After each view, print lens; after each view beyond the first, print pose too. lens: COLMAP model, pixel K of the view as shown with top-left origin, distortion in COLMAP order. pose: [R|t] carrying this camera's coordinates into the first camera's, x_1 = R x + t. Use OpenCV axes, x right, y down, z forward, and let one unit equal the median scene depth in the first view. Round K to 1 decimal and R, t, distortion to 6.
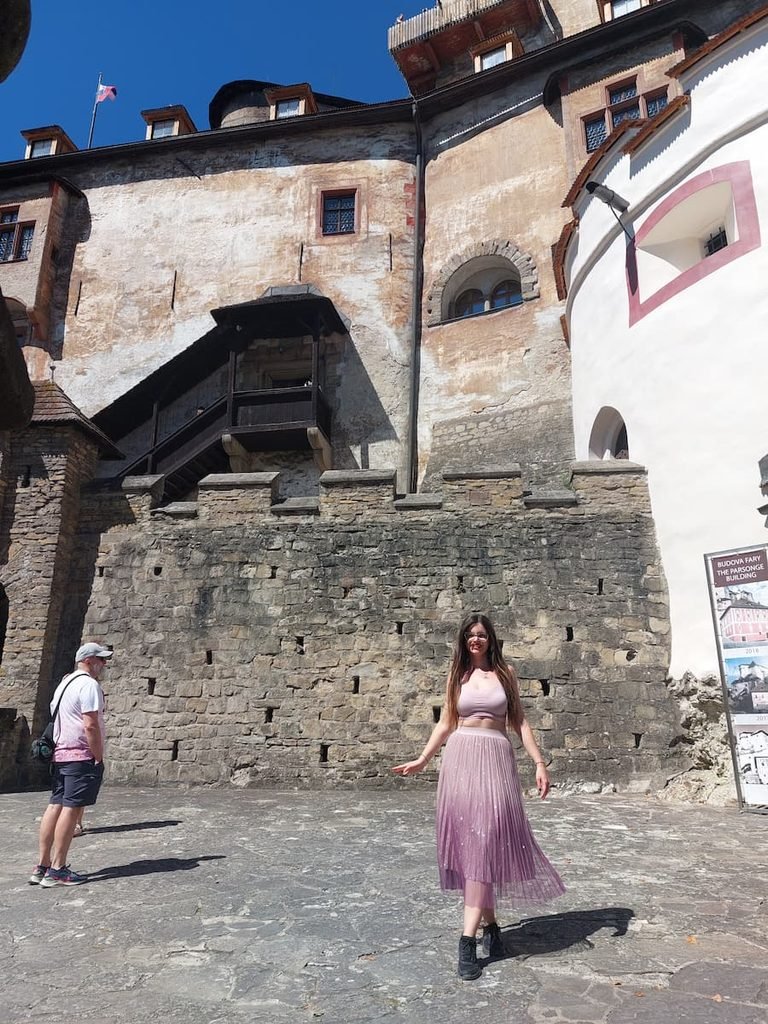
lens RADIAL K [[746.1, 0, 406.8], [0, 746.1, 524.6], [0, 0, 1]] dist [0.081480, -0.106189]
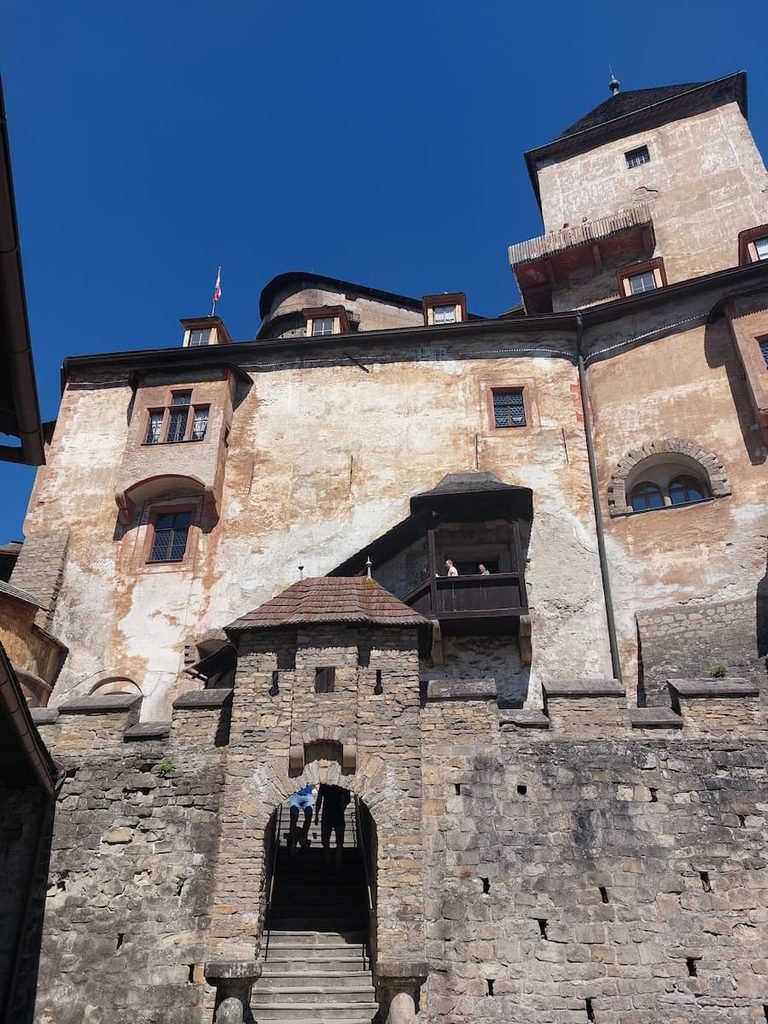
lens RADIAL K [[746.1, 0, 406.8], [0, 746.1, 524.6], [0, 0, 1]] dist [0.081480, -0.106189]
pose [[0.997834, 0.026803, 0.060070, -0.311712], [-0.014082, 0.979090, -0.202938, -0.040084], [-0.064253, 0.201652, 0.977347, 0.016091]]
